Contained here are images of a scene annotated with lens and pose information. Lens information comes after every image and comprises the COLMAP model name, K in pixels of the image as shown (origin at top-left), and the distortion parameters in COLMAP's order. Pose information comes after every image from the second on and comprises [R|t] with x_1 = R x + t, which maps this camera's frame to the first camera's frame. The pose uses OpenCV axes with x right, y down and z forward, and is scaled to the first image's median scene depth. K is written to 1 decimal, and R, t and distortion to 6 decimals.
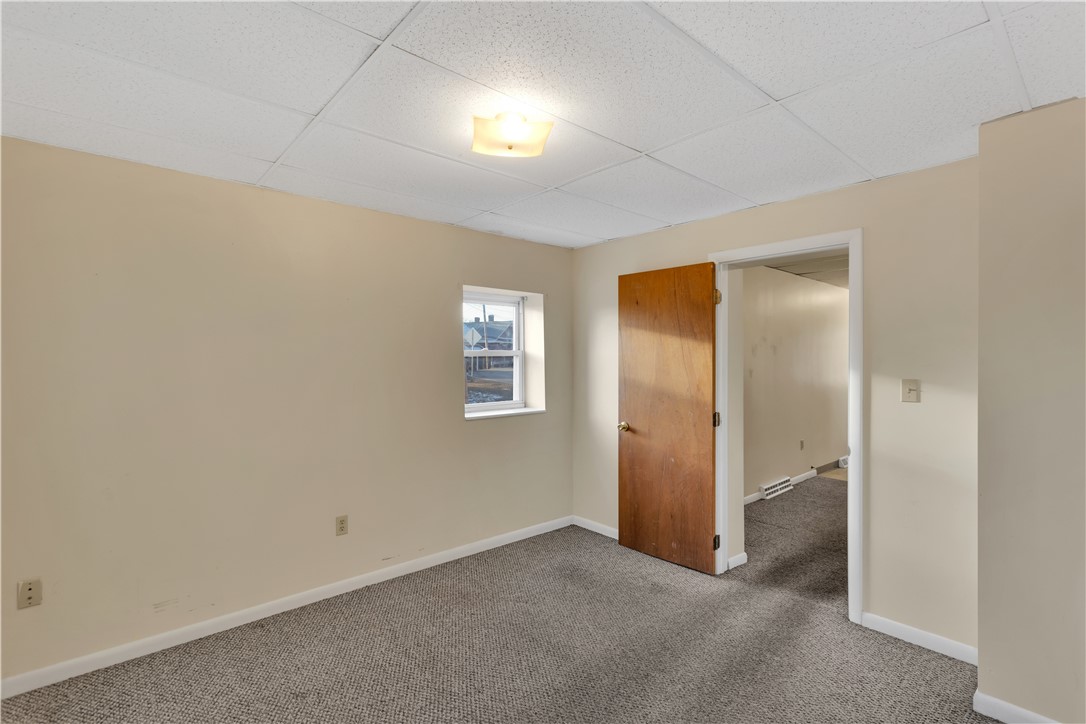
lens RADIAL K [[510.9, 0, 543.0], [0, 510.9, 362.0], [0, 0, 1]] dist [-0.000186, 0.001378]
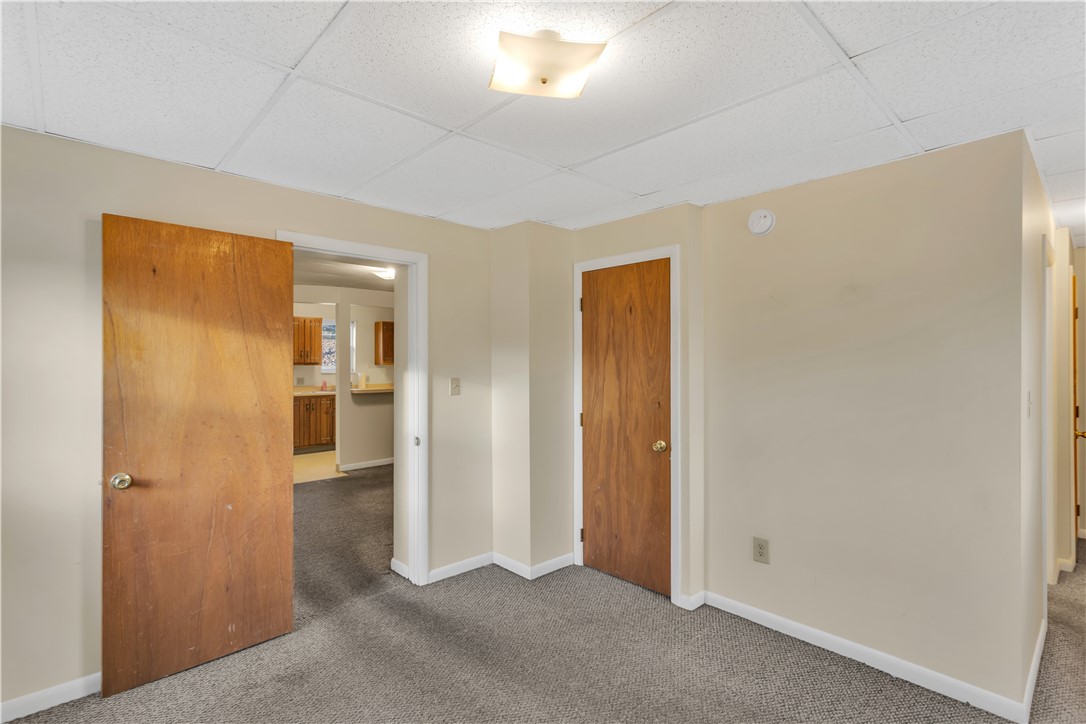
lens RADIAL K [[510.9, 0, 543.0], [0, 510.9, 362.0], [0, 0, 1]] dist [-0.000186, 0.001378]
pose [[-0.022286, 0.001326, 0.999751, -0.460055], [0.006238, 0.999980, -0.001187, -0.003916], [-0.999732, 0.006210, -0.022293, 0.589205]]
